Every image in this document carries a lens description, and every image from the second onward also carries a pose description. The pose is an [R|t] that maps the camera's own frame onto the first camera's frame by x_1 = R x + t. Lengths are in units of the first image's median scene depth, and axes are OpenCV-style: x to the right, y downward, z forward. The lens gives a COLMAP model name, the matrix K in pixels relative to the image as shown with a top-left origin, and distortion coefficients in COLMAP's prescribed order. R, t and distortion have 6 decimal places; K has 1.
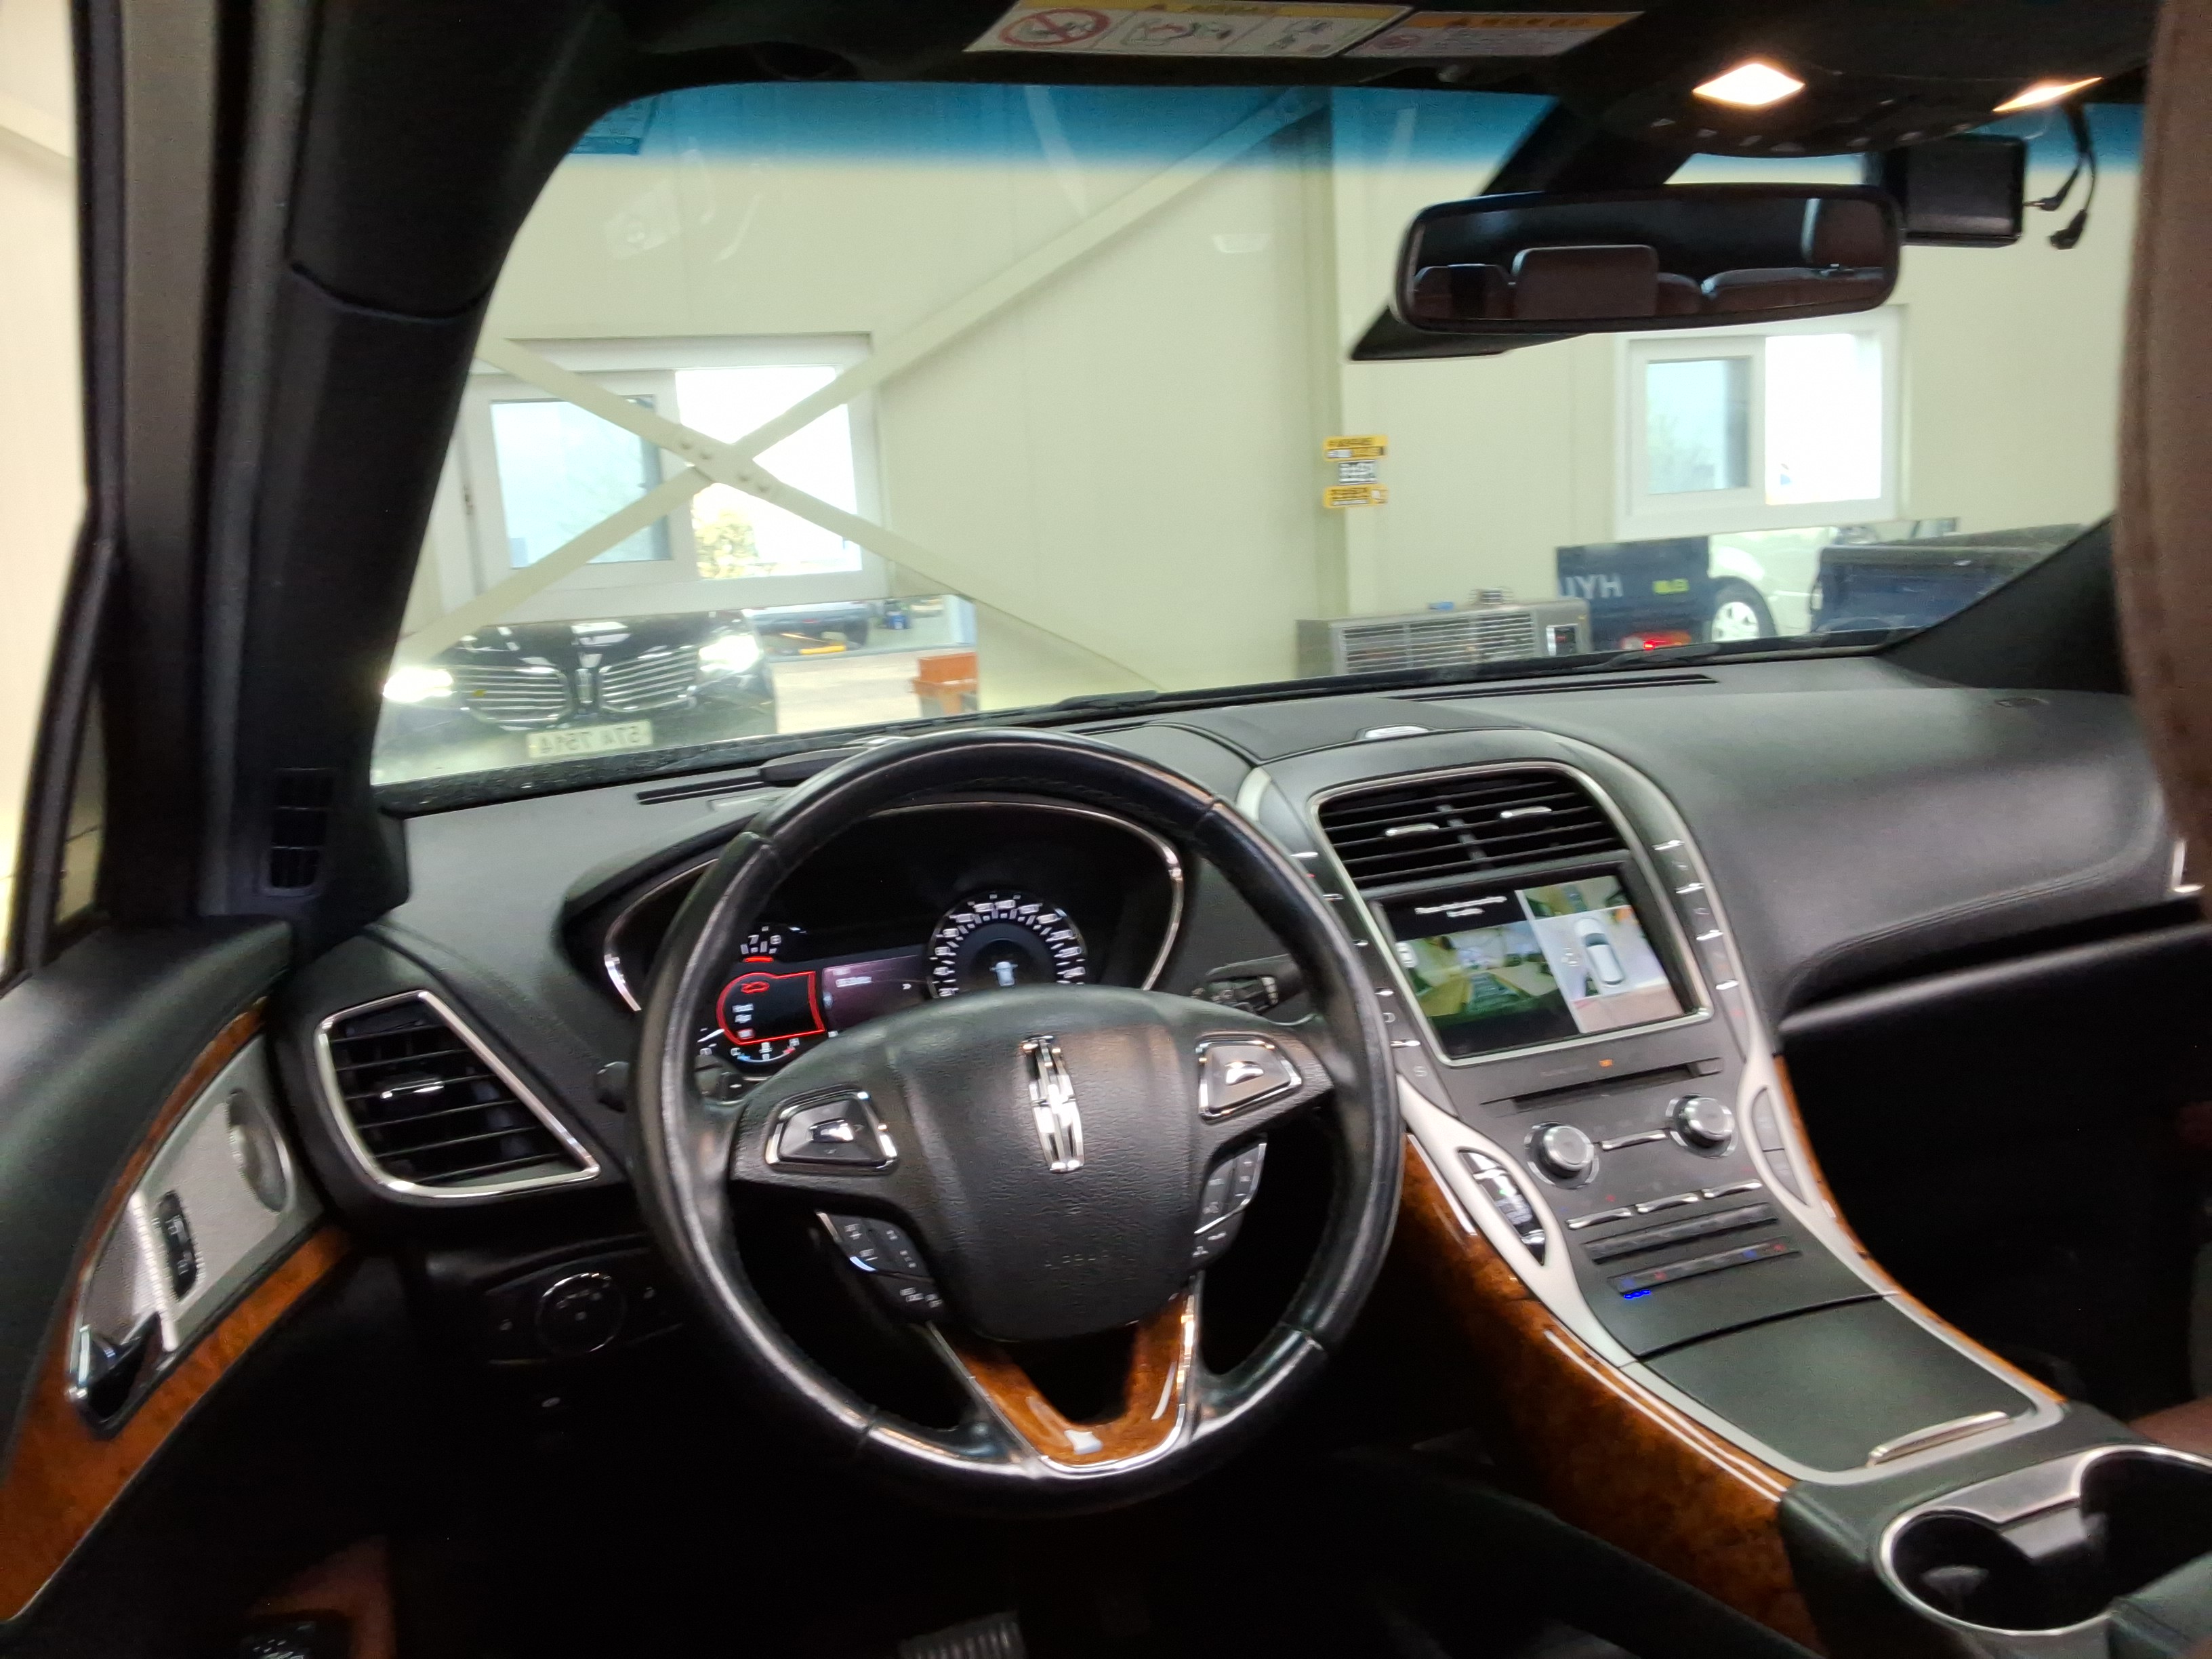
lens RADIAL K [[1691.5, 0, 1106.0], [0, 1691.5, 829.5], [0, 0, 1]] dist [0.090333, -0.126063]
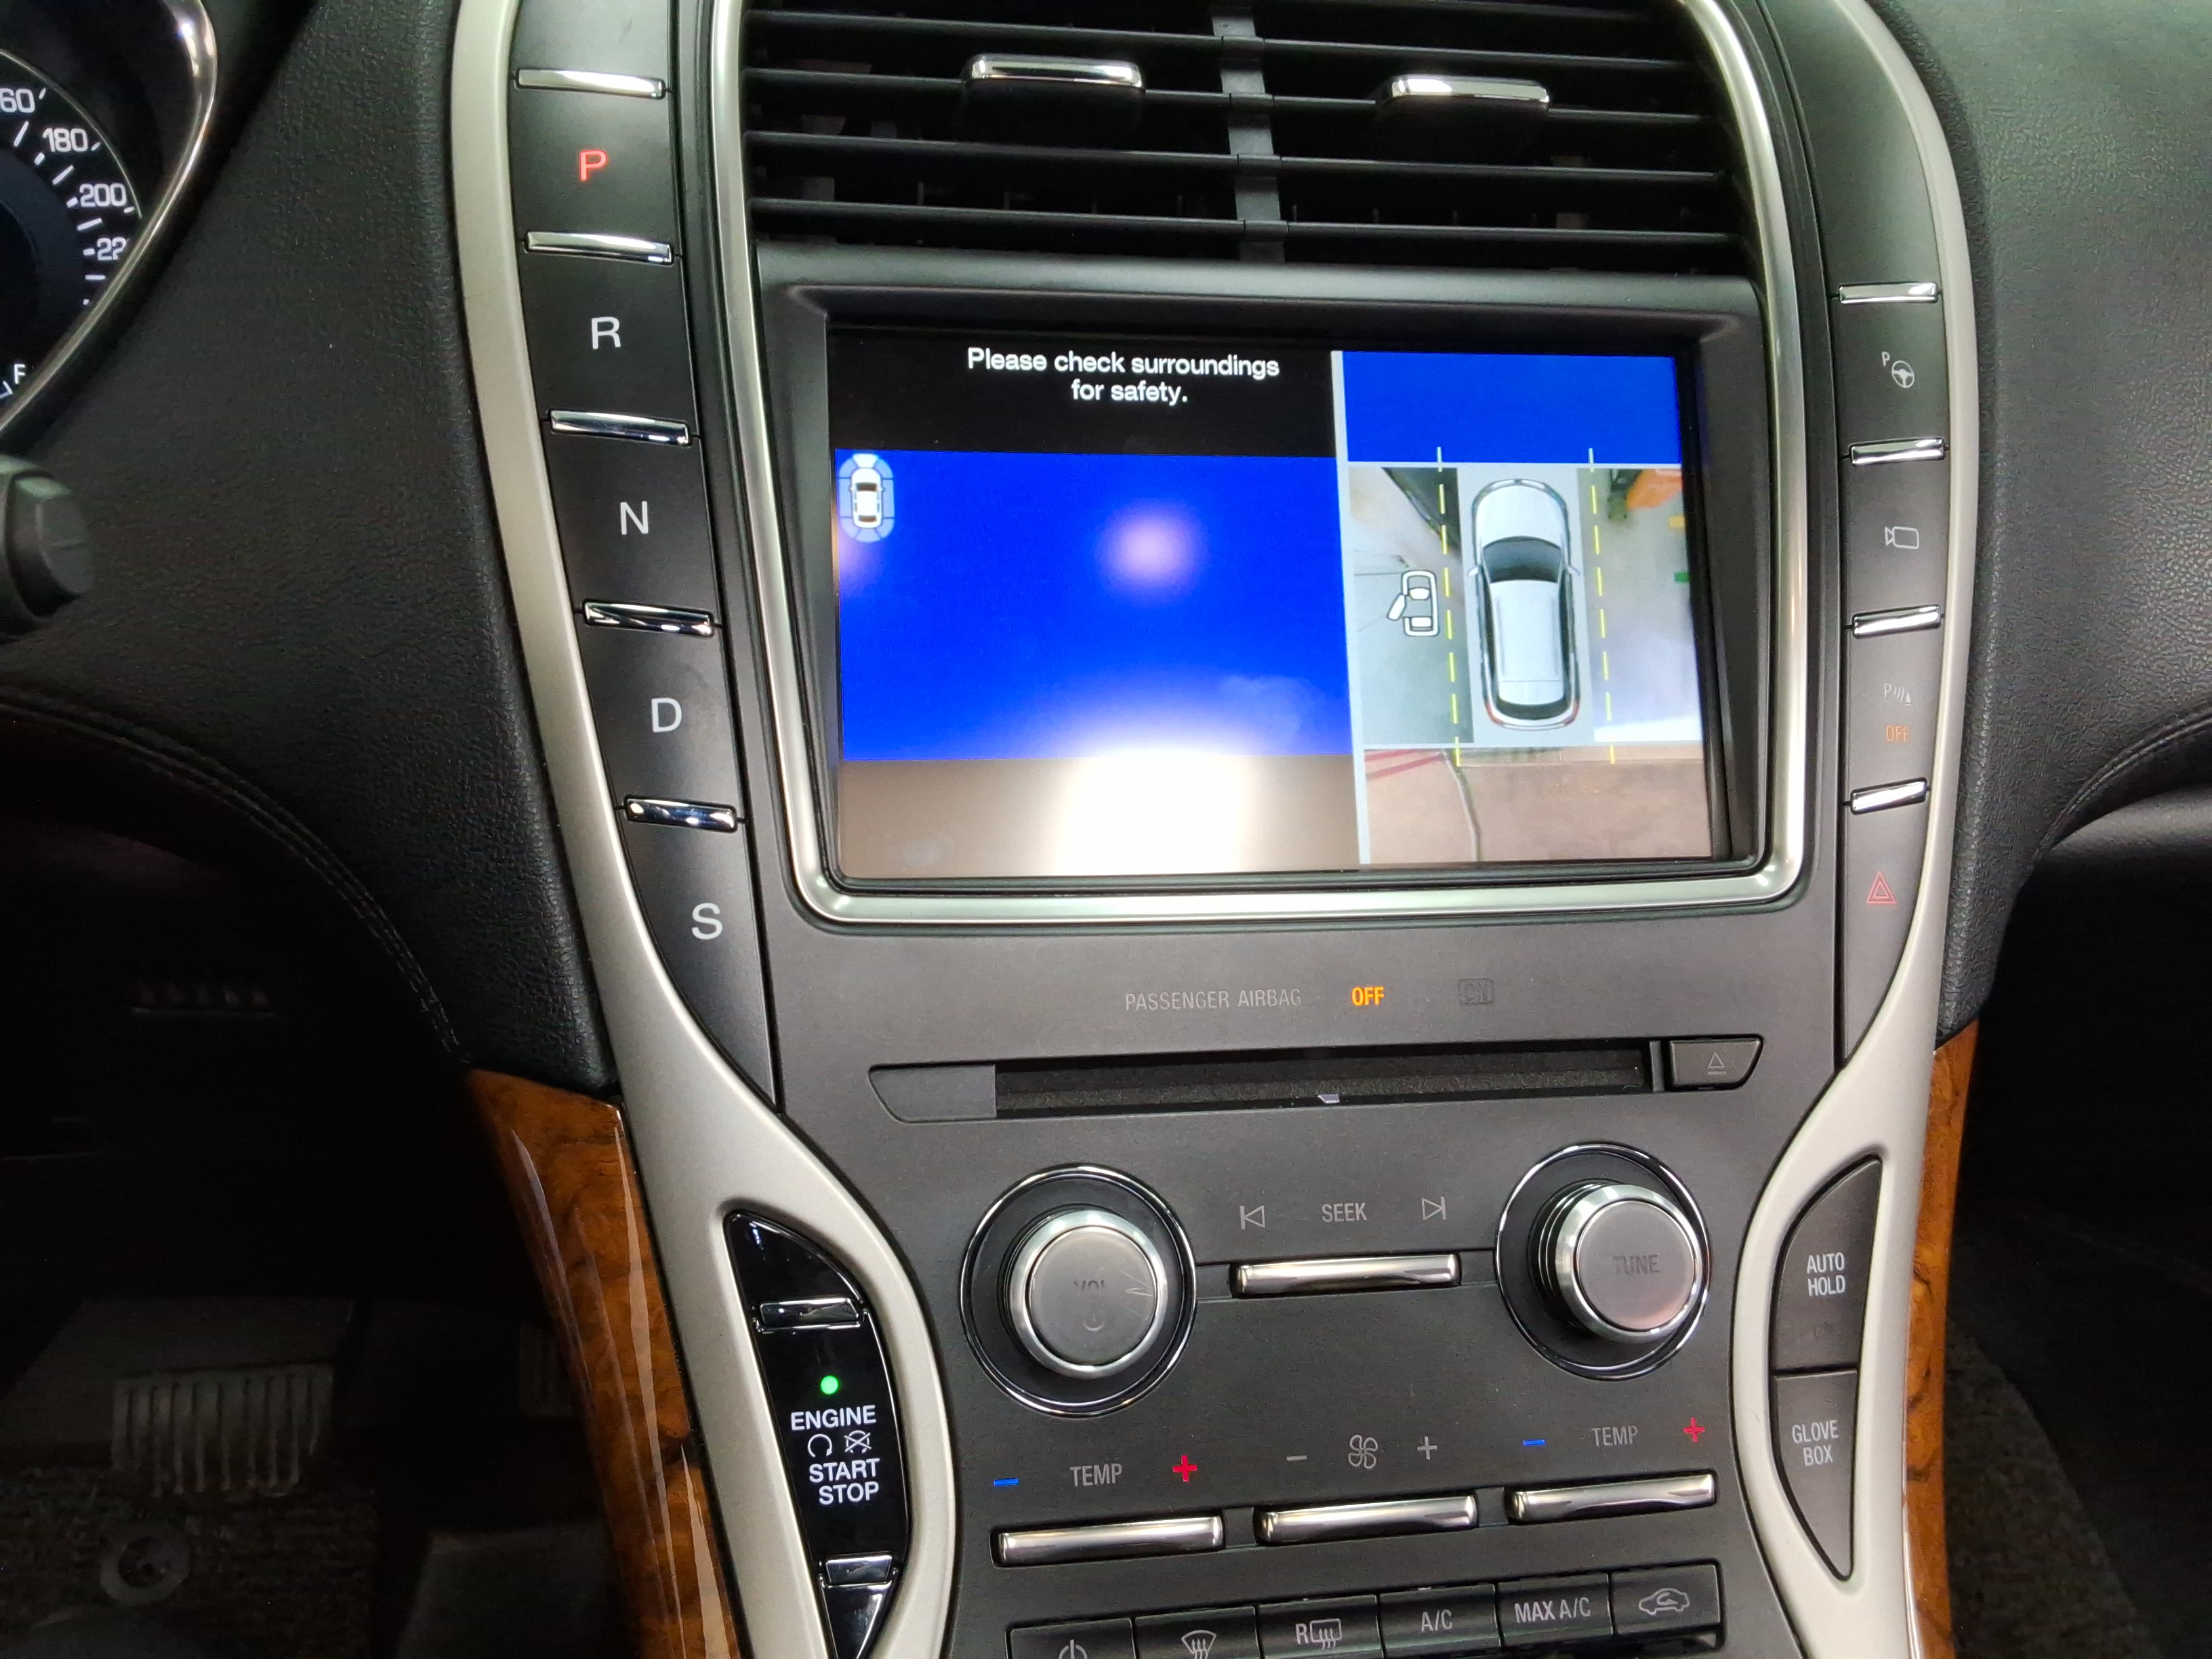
lens RADIAL K [[1691.5, 0, 1106.0], [0, 1691.5, 829.5], [0, 0, 1]] dist [0.090333, -0.126063]
pose [[0.969827, 0.233726, -0.069331, 0.243294], [-0.186091, 0.893442, 0.408818, -0.005572], [0.157495, -0.383581, 0.909979, 0.674892]]
